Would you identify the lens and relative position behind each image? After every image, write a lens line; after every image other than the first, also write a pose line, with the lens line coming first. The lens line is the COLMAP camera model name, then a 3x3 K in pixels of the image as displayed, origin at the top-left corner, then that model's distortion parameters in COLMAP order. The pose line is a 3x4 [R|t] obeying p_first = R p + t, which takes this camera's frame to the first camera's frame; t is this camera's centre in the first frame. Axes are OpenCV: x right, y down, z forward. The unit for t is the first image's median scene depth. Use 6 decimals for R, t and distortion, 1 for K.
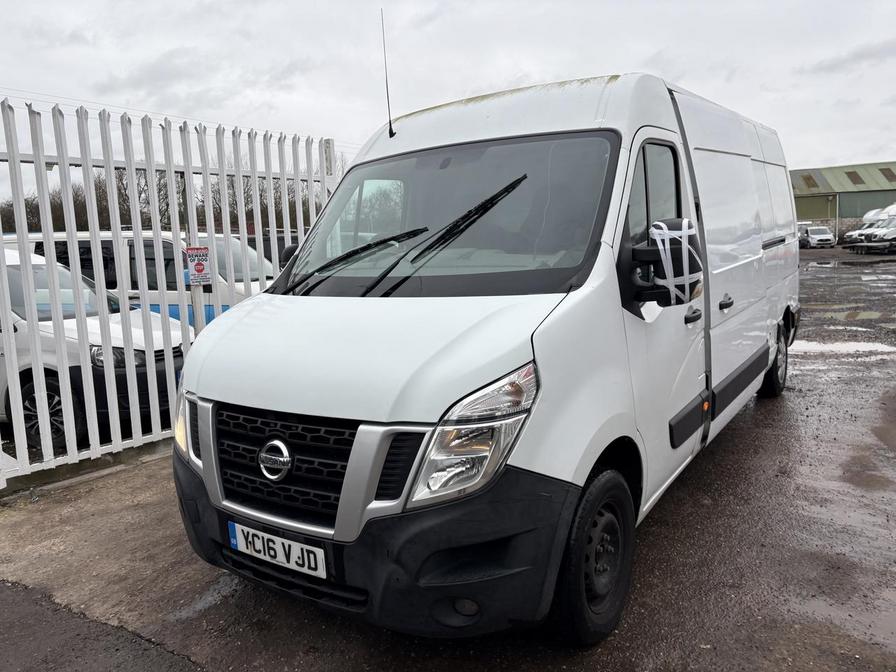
lens RADIAL K [[677.4, 0, 462.4], [0, 677.4, 339.9], [0, 0, 1]] dist [0.045309, -0.049940]
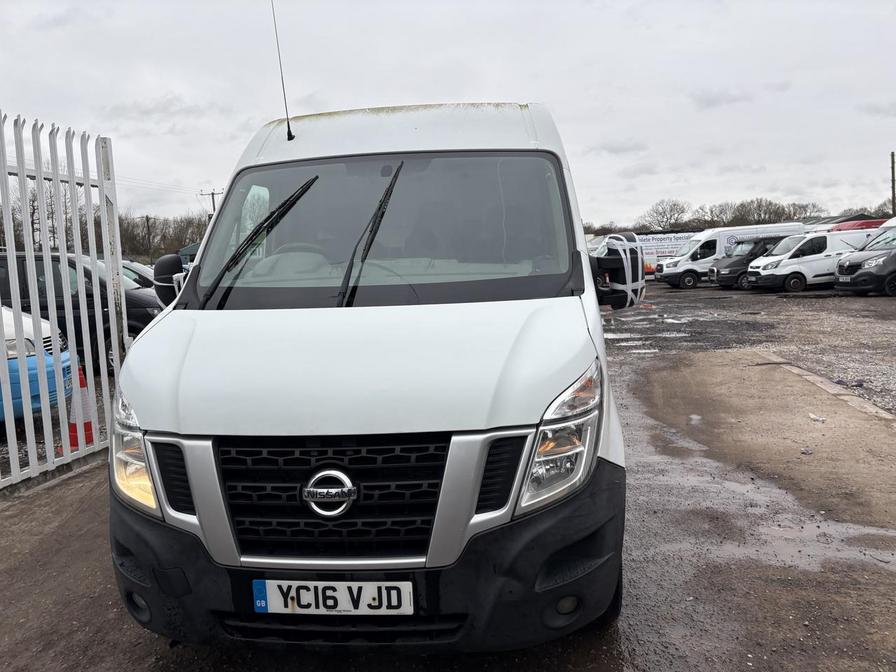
lens RADIAL K [[666.2, 0, 447.9], [0, 666.2, 345.8], [0, 0, 1]] dist [0.050907, -0.050104]
pose [[0.878389, -0.048187, 0.475511, -0.545944], [0.066092, 0.997593, -0.020995, 0.018503], [-0.473355, 0.049869, 0.879459, 0.176921]]
